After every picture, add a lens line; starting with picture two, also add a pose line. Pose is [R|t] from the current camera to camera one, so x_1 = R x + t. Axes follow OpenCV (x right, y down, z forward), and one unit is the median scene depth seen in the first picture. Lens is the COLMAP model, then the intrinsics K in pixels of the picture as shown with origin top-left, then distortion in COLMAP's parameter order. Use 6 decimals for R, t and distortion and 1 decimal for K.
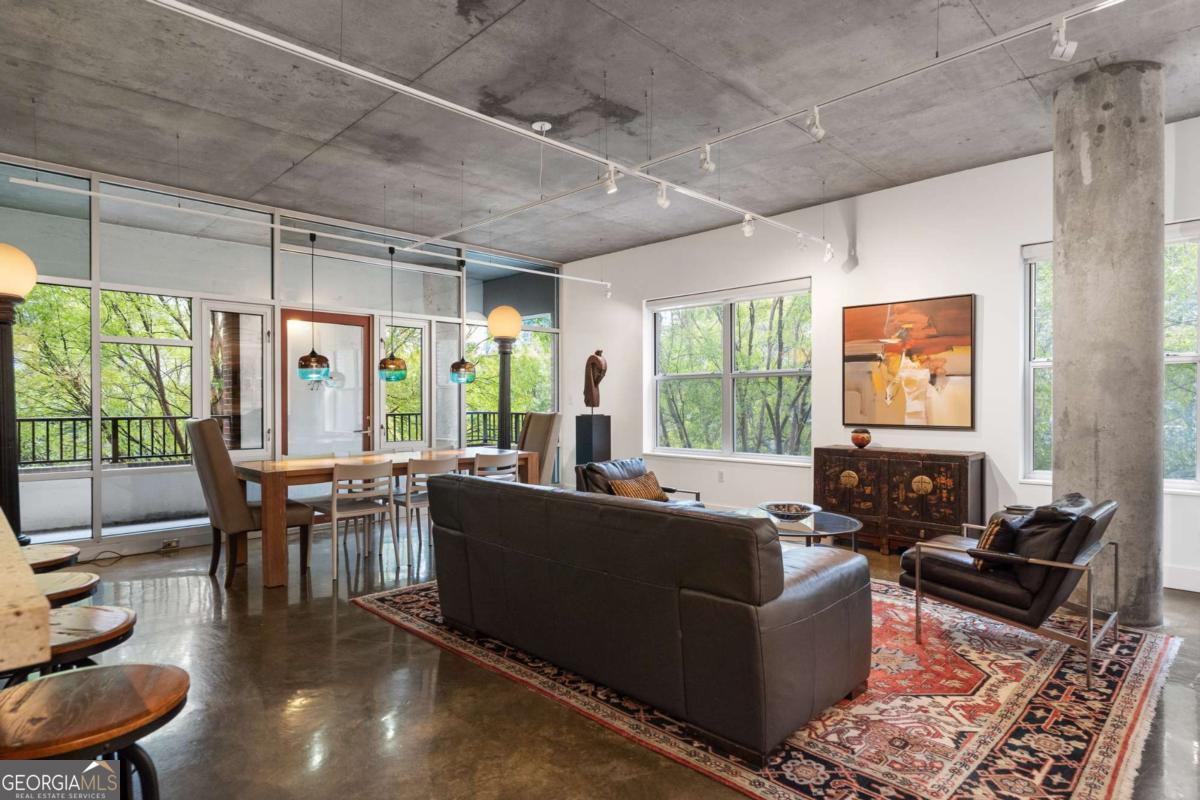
lens RADIAL K [[650.0, 0, 598.9], [0, 650.0, 404.0], [0, 0, 1]] dist [-0.004170, -0.001504]
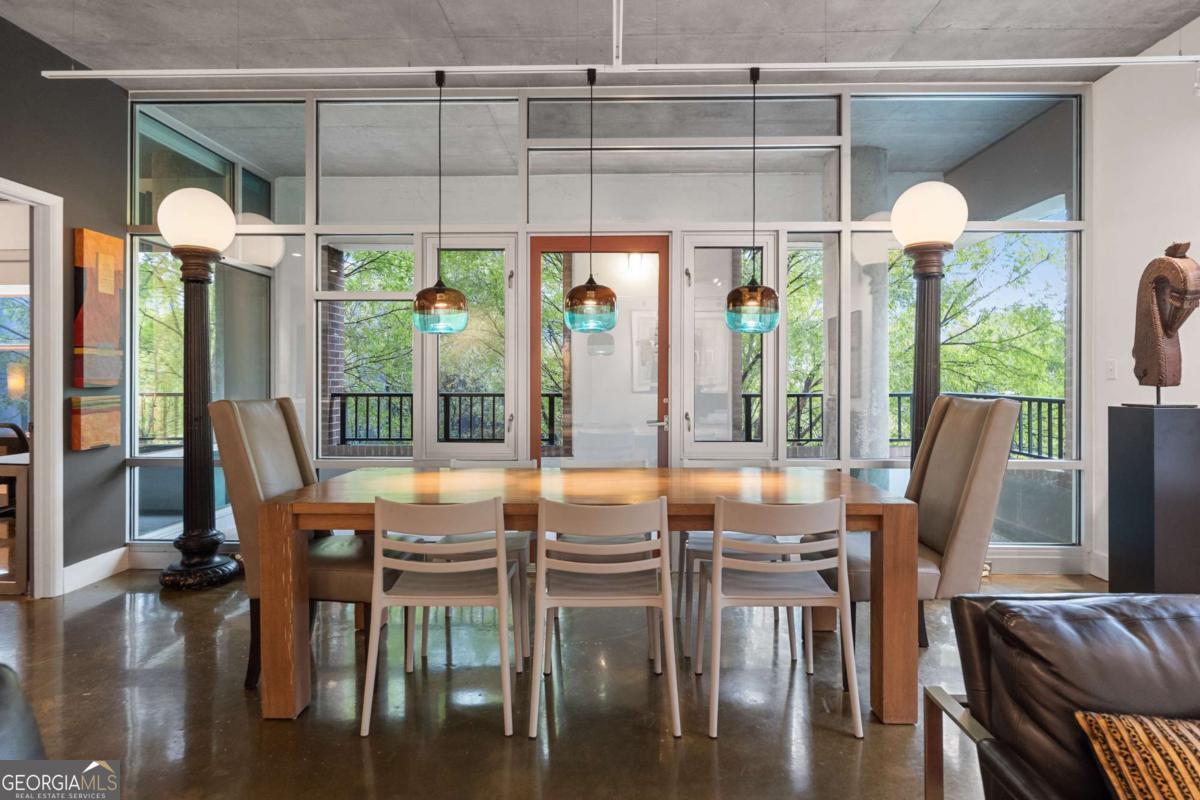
lens RADIAL K [[650.0, 0, 599.8], [0, 650.0, 384.1], [0, 0, 1]] dist [-0.004170, -0.001504]
pose [[0.693051, 0.006760, -0.720857, 0.051405], [-0.004384, 0.999977, 0.005162, 0.003239], [0.720875, -0.000417, 0.693065, 0.597527]]
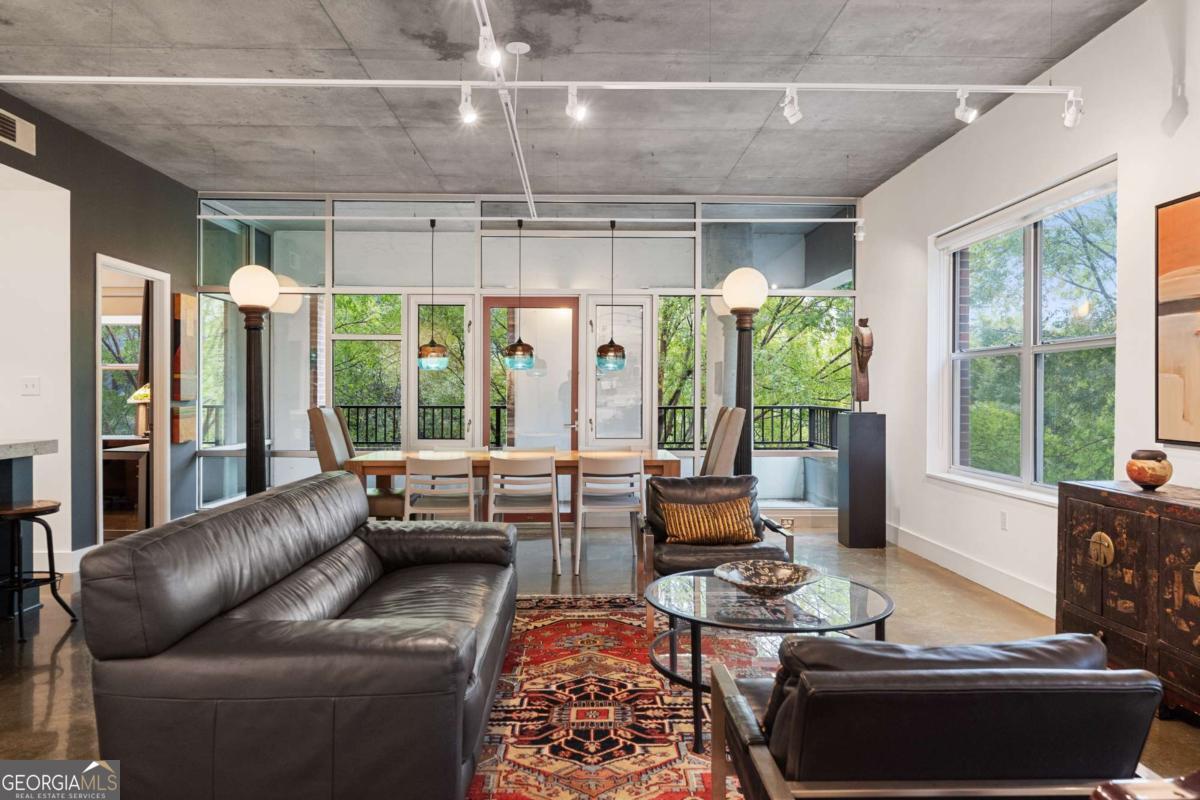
lens RADIAL K [[791.3, 0, 595.2], [0, 791.3, 404.1], [0, 0, 1]] dist [0.001485, -0.000845]
pose [[0.725580, 0.013919, -0.687997, 0.469609], [-0.006383, 0.999889, 0.013497, -0.002395], [0.688108, -0.005402, 0.725588, 0.254863]]
